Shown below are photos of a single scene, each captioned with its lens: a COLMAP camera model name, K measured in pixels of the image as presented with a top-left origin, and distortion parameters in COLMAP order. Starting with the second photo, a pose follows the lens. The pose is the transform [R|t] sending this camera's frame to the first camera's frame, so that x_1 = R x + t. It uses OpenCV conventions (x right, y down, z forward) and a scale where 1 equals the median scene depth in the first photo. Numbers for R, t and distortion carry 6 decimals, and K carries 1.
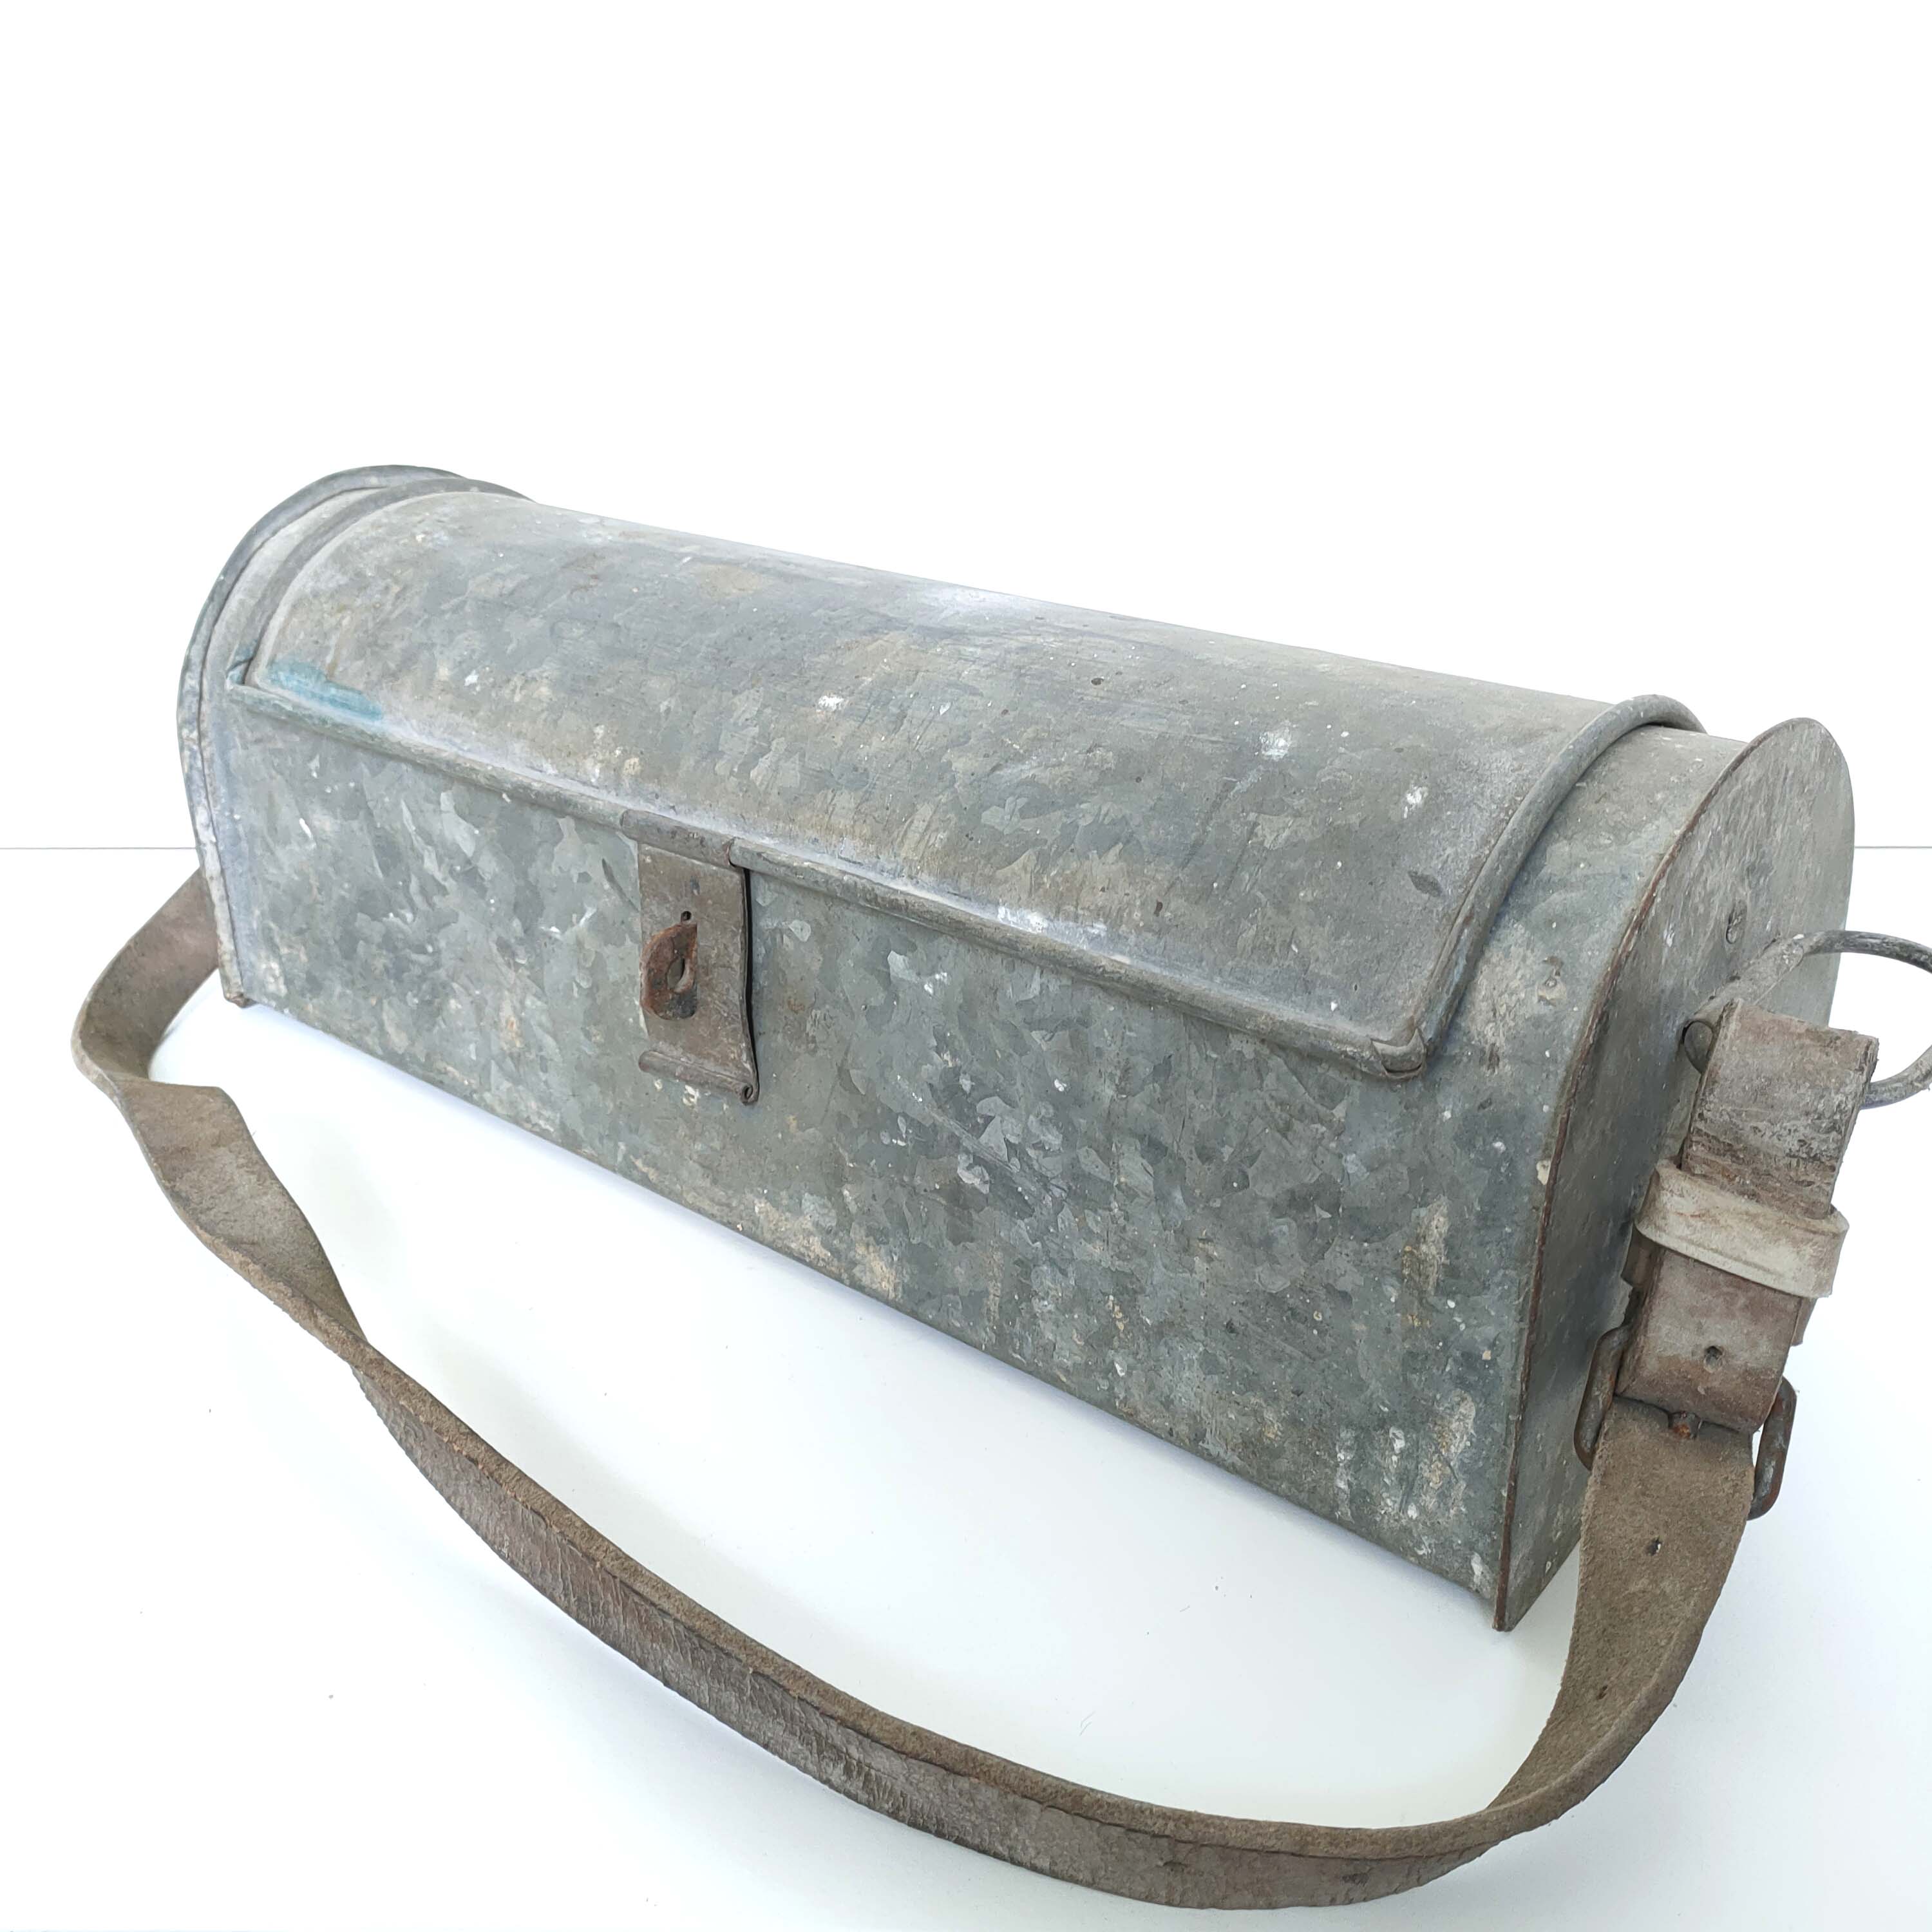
lens RADIAL K [[1902.9, 0, 967.2], [0, 1902.9, 962.3], [0, 0, 1]] dist [0.060748, 0.000000]
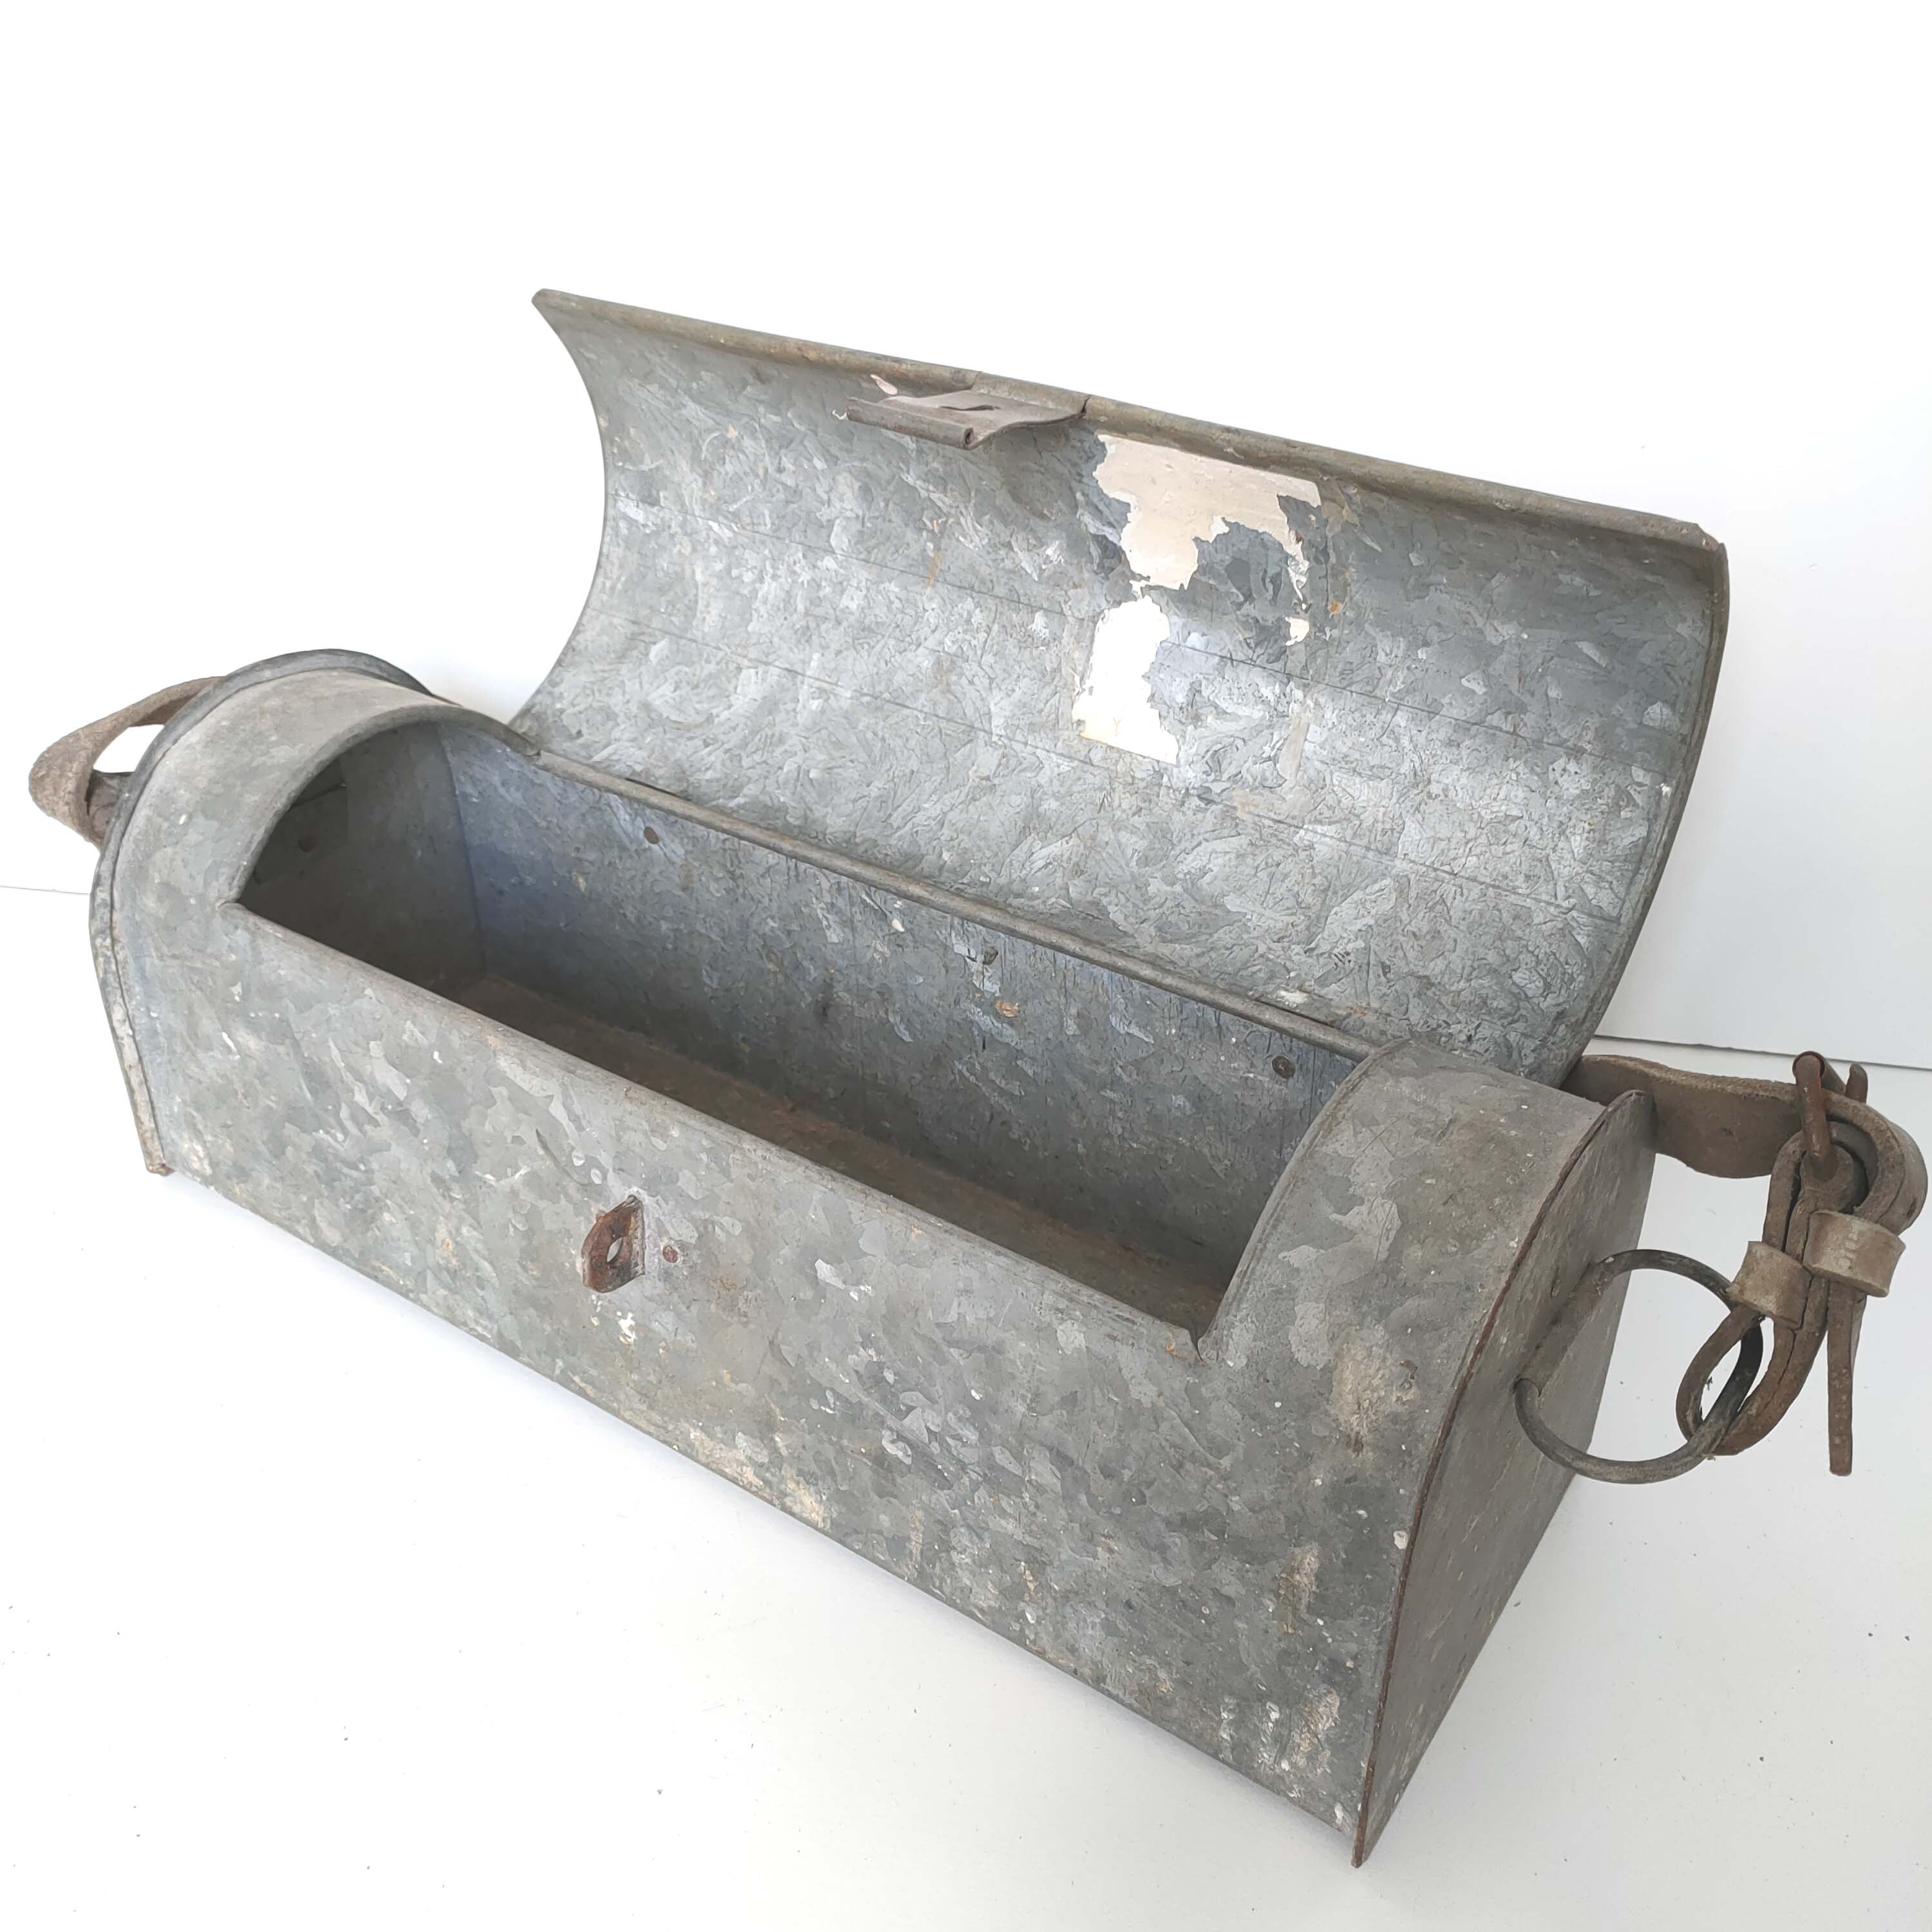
lens RADIAL K [[1902.9, 0, 967.7], [0, 1902.9, 968.6], [0, 0, 1]] dist [0.060748, 0.000000]
pose [[0.996219, -0.027315, 0.082476, -0.039438], [0.016995, 0.992219, 0.123339, -0.300764], [-0.085203, -0.121471, 0.988931, -0.078420]]
